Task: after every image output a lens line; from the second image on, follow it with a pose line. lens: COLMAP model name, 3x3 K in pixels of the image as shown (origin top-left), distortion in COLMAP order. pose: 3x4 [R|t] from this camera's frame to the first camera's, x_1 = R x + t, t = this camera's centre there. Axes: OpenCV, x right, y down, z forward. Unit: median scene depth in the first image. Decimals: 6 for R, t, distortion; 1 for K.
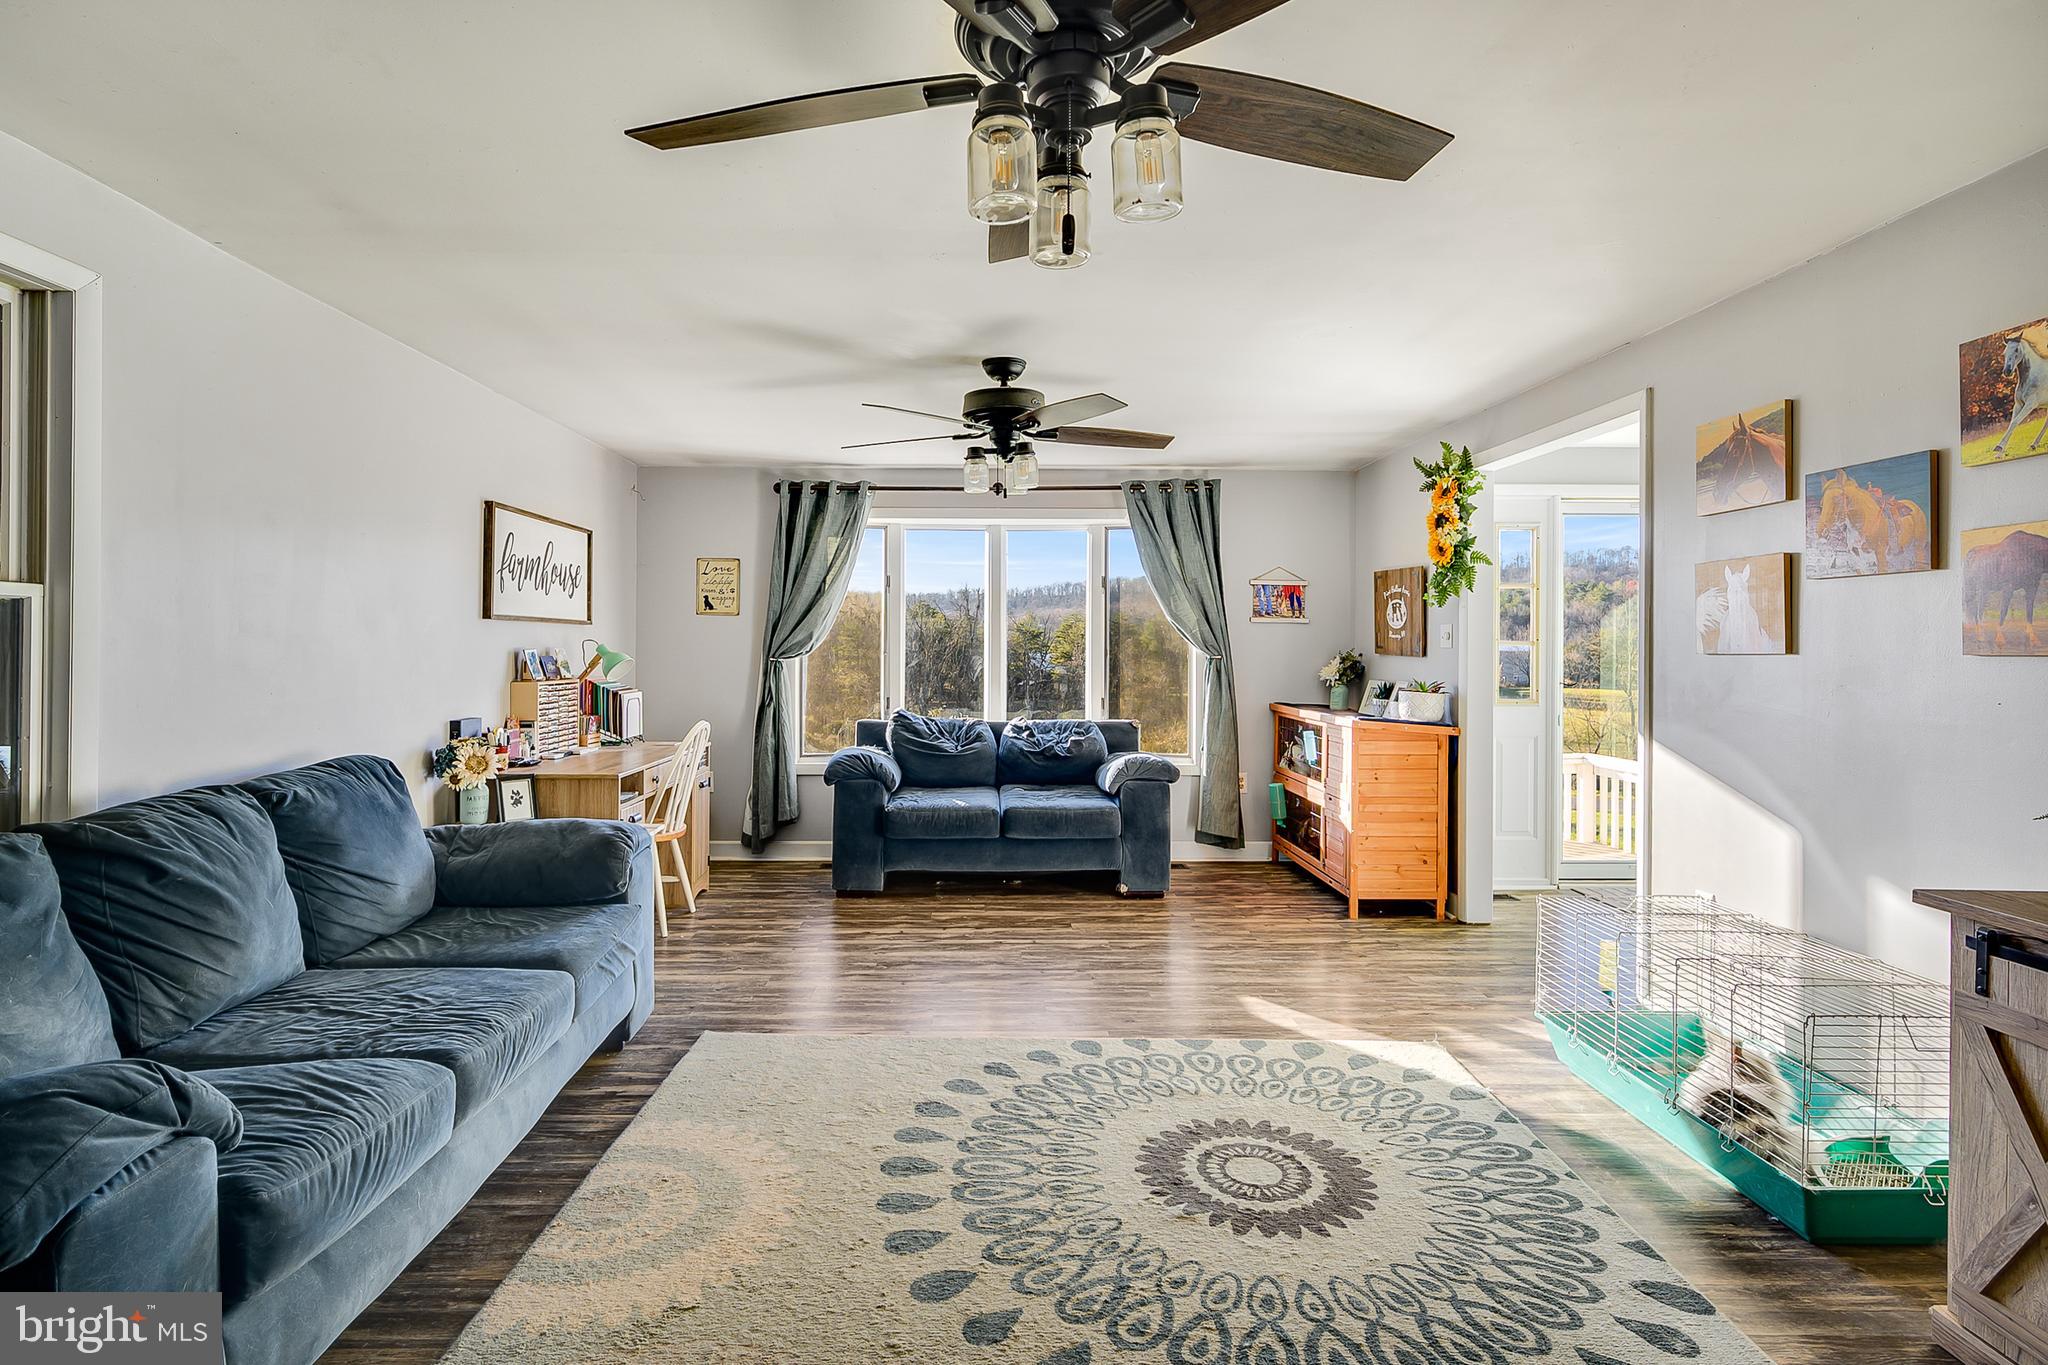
lens RADIAL K [[1042.8, 0, 1034.5], [0, 1042.8, 626.0], [0, 0, 1]] dist [0.002589, 0.000689]
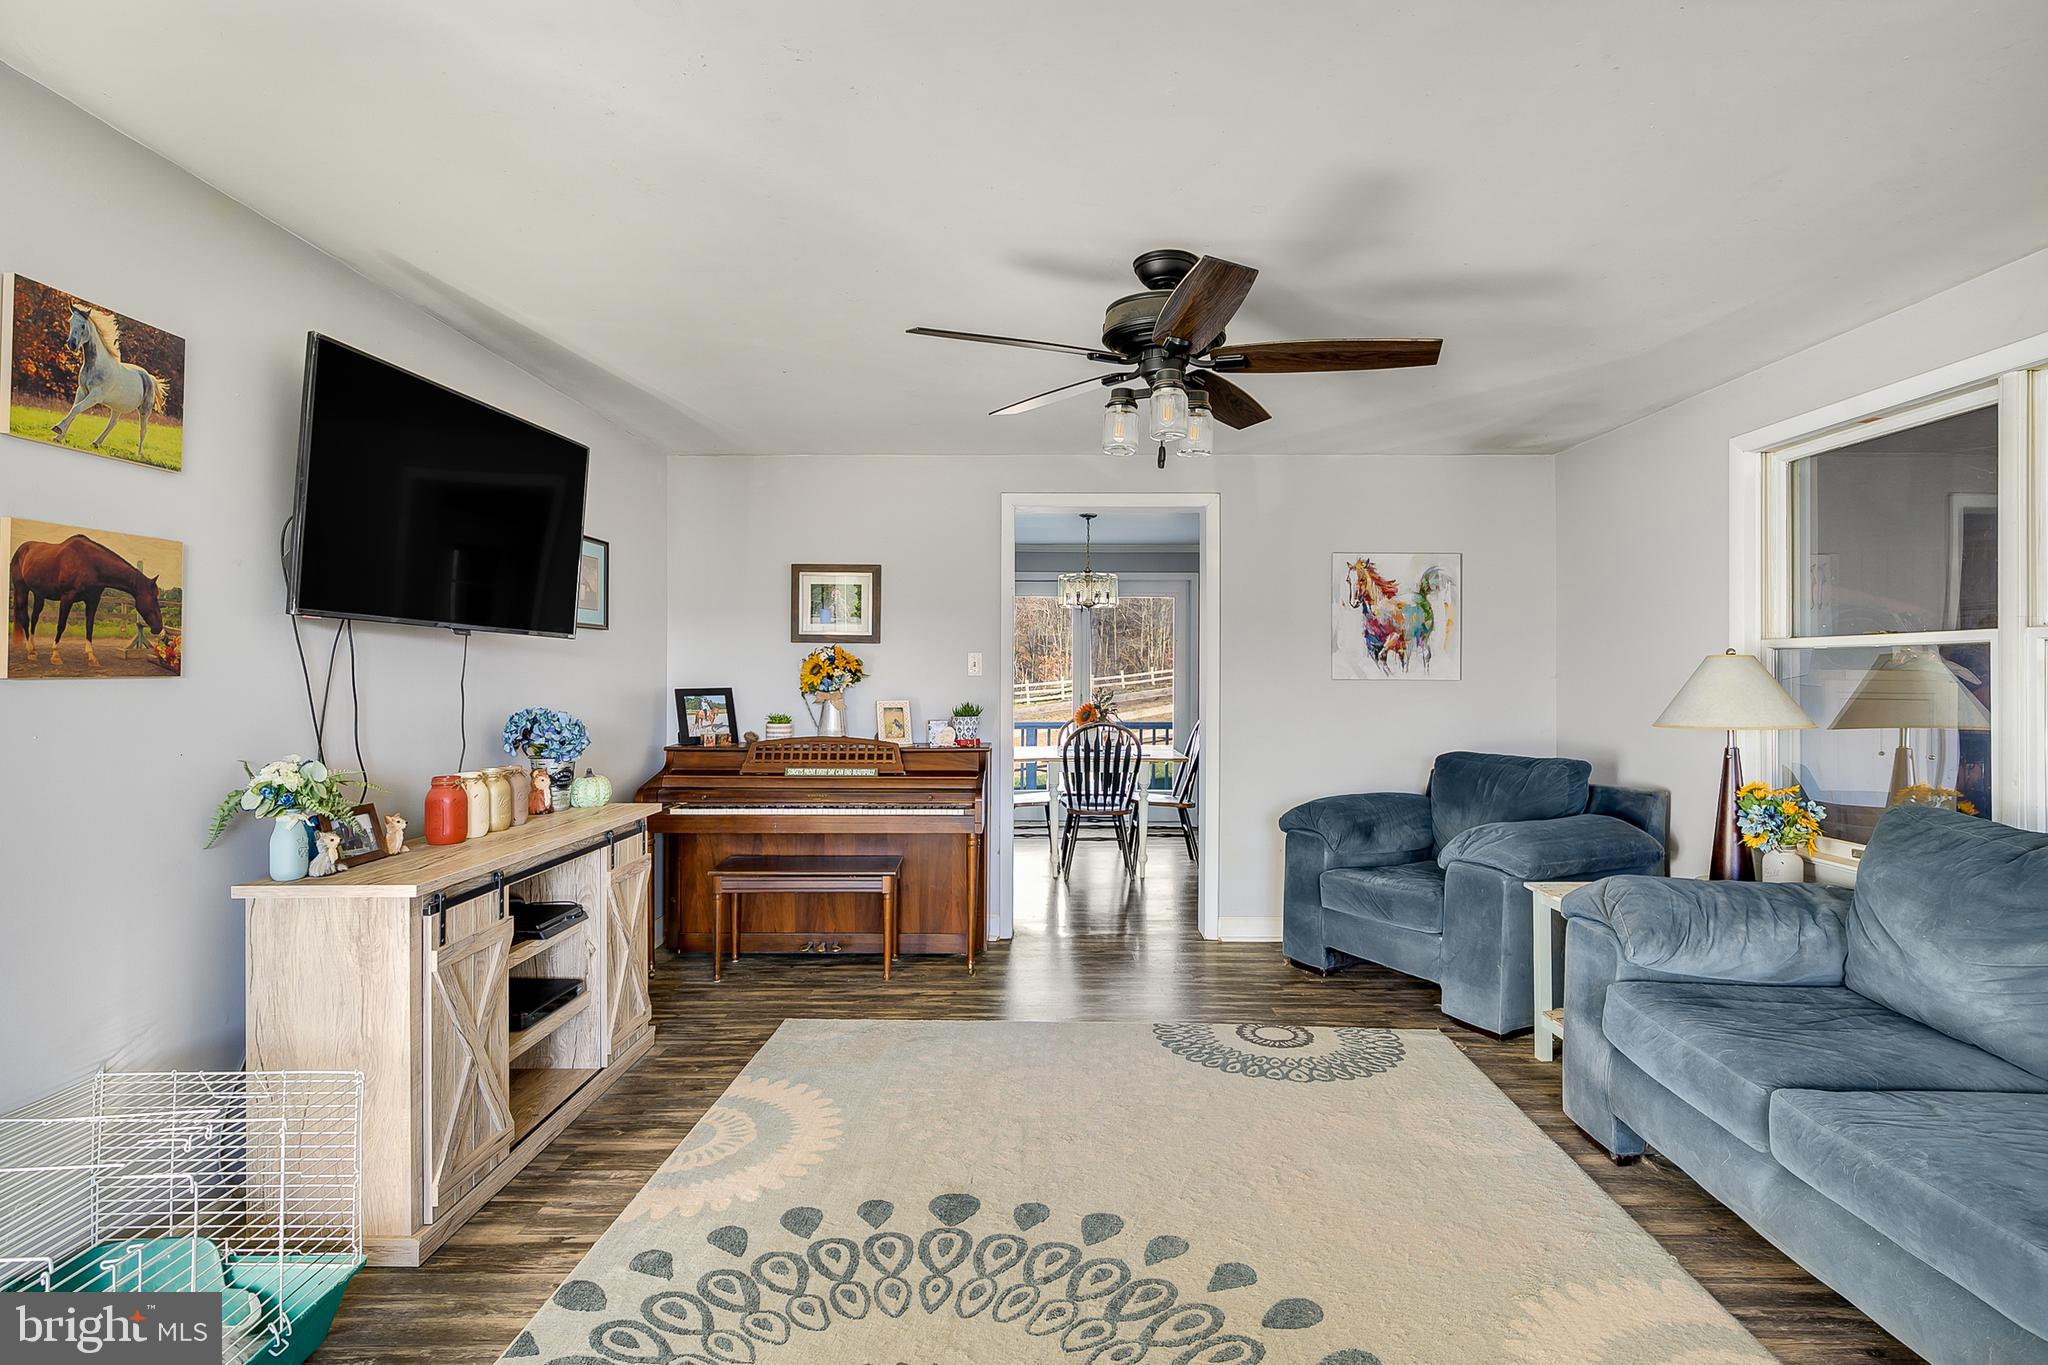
lens RADIAL K [[1040.8, 0, 993.1], [0, 1040.8, 663.8], [0, 0, 1]] dist [0.001541, -0.000488]
pose [[-0.995713, -0.010526, 0.091892, 0.103676], [-0.013724, 0.999319, -0.034244, 0.038025], [-0.091469, -0.035358, -0.995180, 1.856993]]
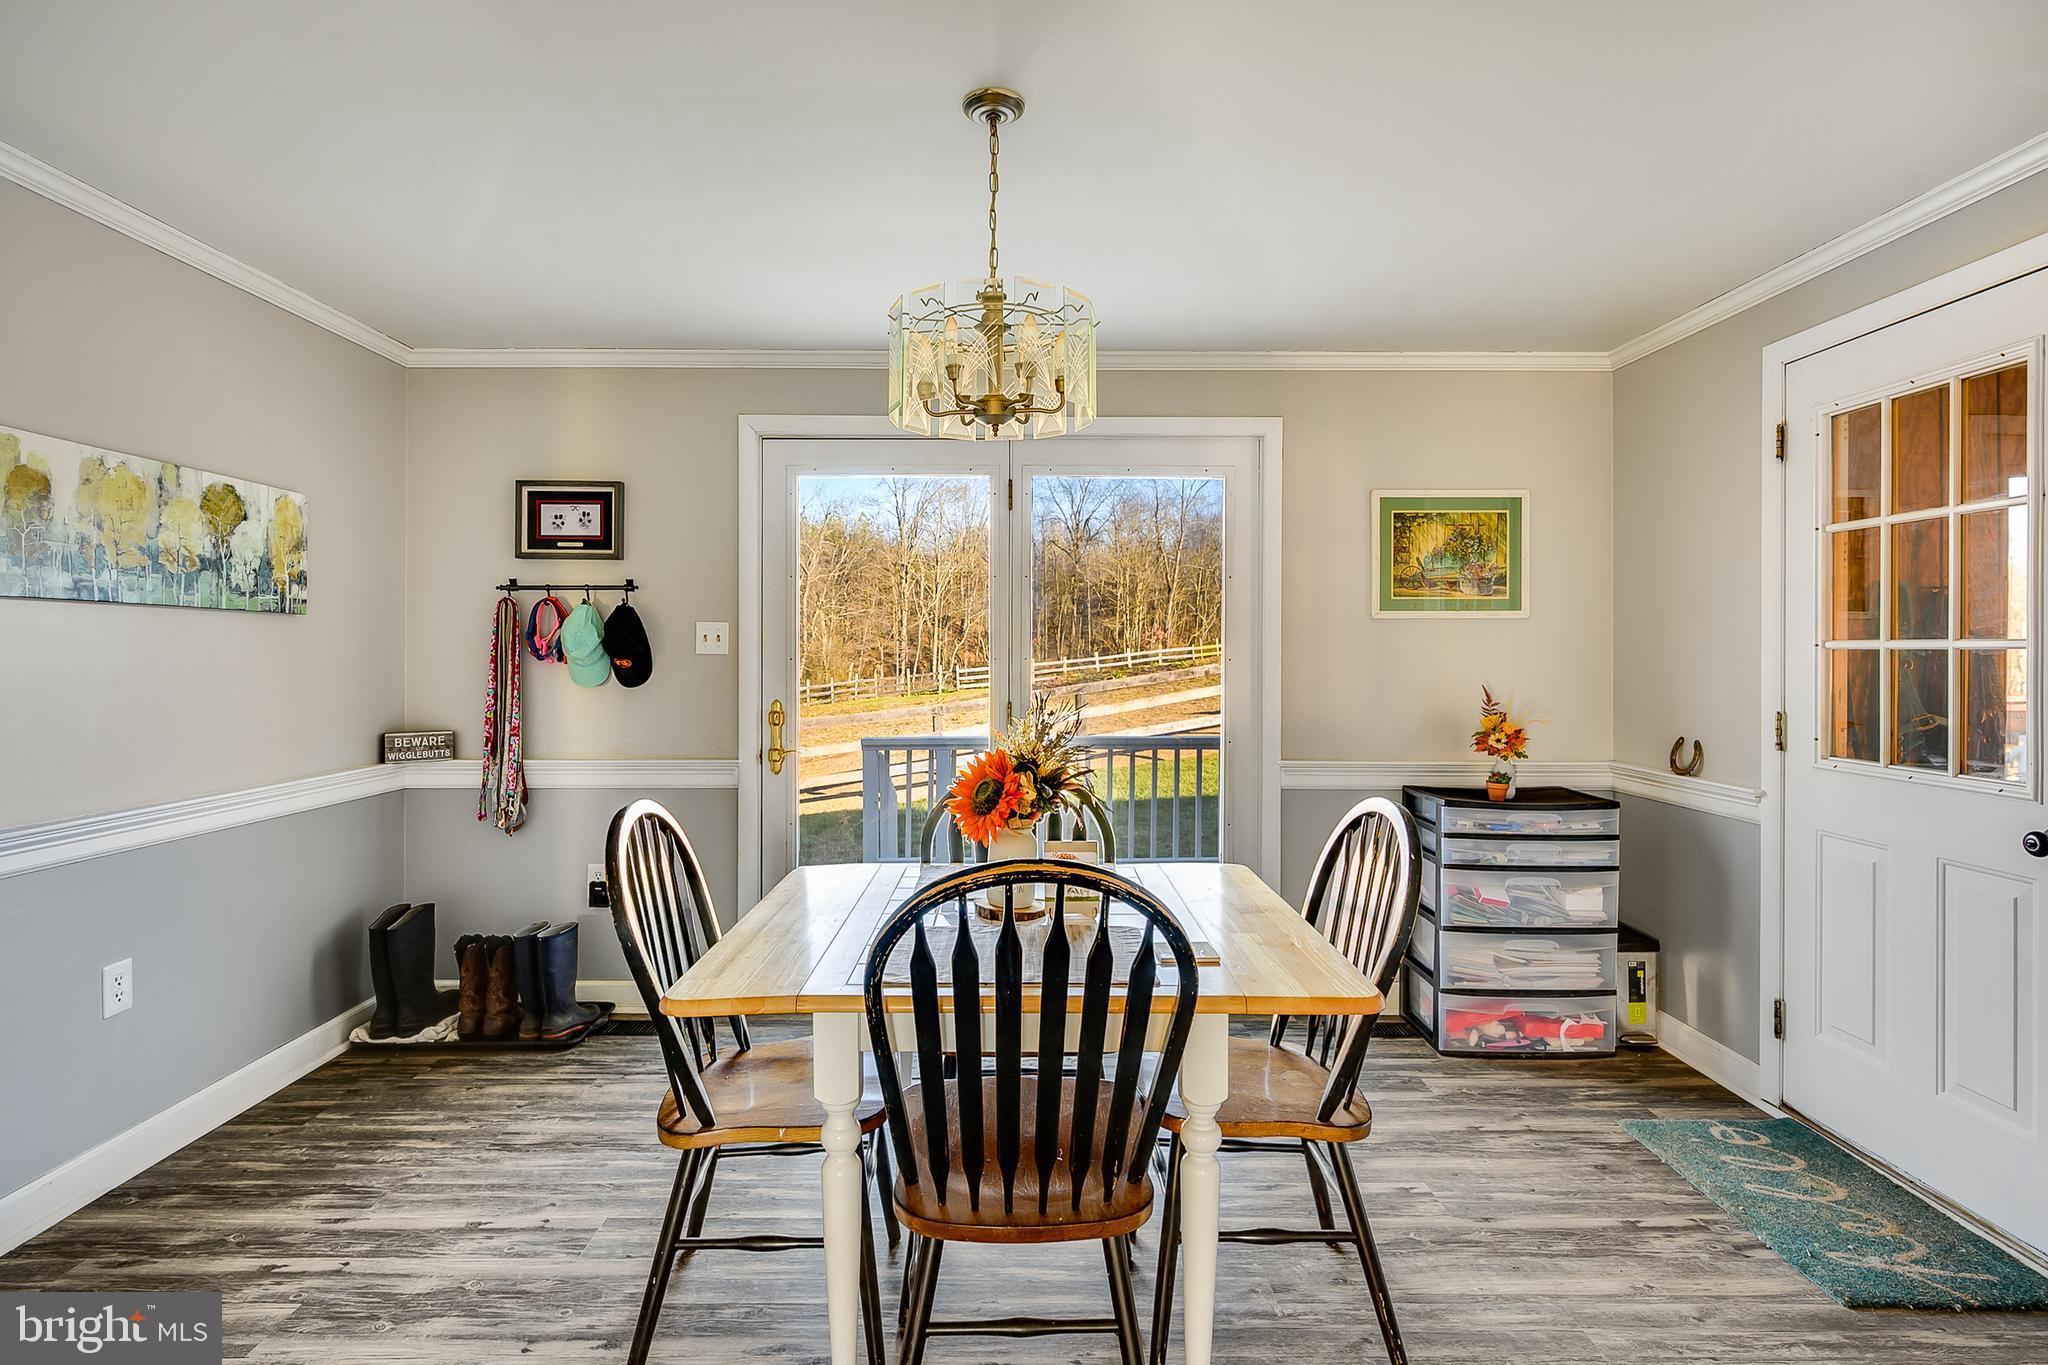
lens RADIAL K [[1003.8, 0, 996.9], [0, 1003.8, 656.4], [0, 0, 1]] dist [0.000294, -0.000017]
pose [[-0.997691, -0.012862, 0.066685, 0.047411], [-0.014514, 0.999598, -0.024346, -0.015305], [-0.066345, -0.025257, -0.997477, -0.380072]]
